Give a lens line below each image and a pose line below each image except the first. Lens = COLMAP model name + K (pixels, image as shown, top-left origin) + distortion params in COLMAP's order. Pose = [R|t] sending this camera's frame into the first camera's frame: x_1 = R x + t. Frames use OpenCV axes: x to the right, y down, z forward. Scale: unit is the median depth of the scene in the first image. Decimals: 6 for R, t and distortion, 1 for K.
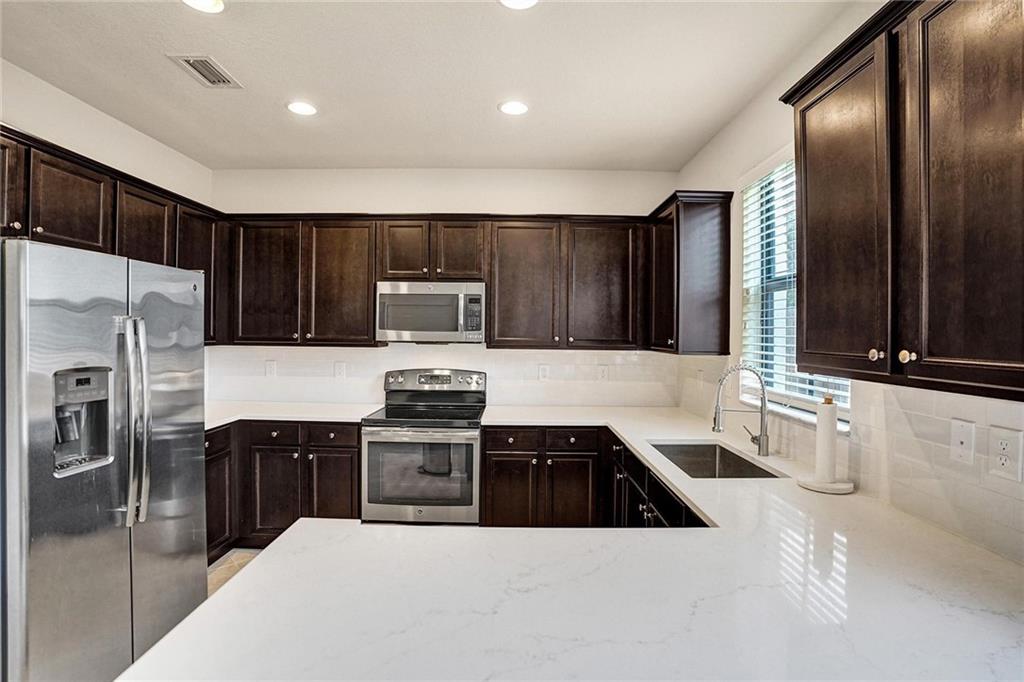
lens RADIAL K [[467.0, 0, 525.3], [0, 467.0, 333.0], [0, 0, 1]] dist [-0.068444, 0.027694]
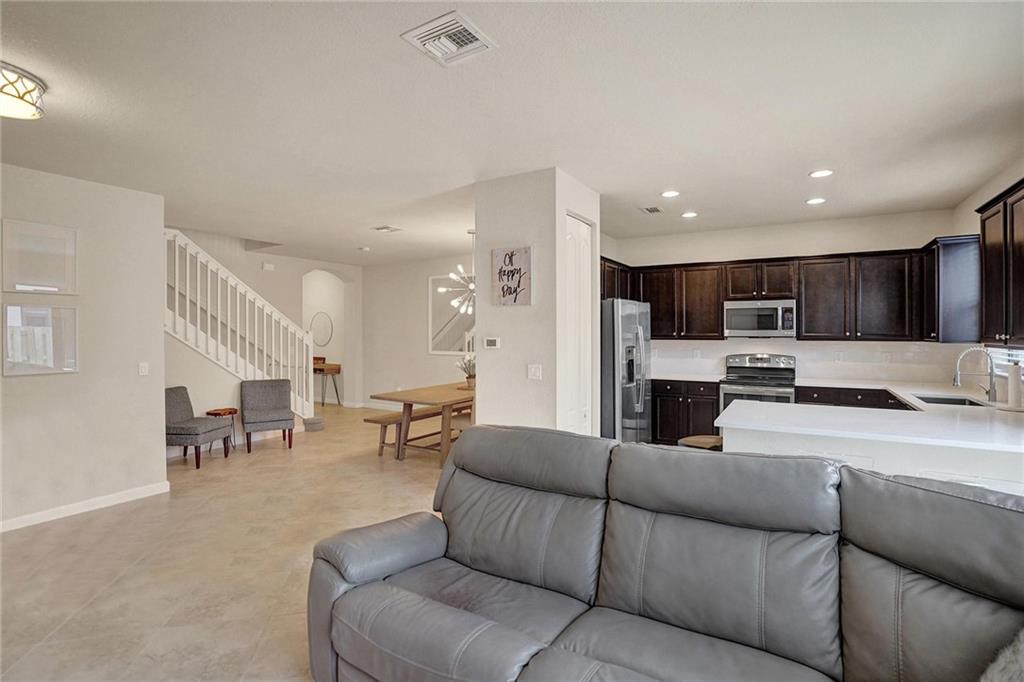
lens RADIAL K [[487.1, 0, 547.2], [0, 487.1, 334.9], [0, 0, 1]] dist [-0.001239, 0.000015]
pose [[0.878554, -0.009437, -0.477550, -0.036489], [0.011006, 0.999939, 0.000487, 0.003940], [0.477516, -0.005684, 0.878604, -0.887253]]
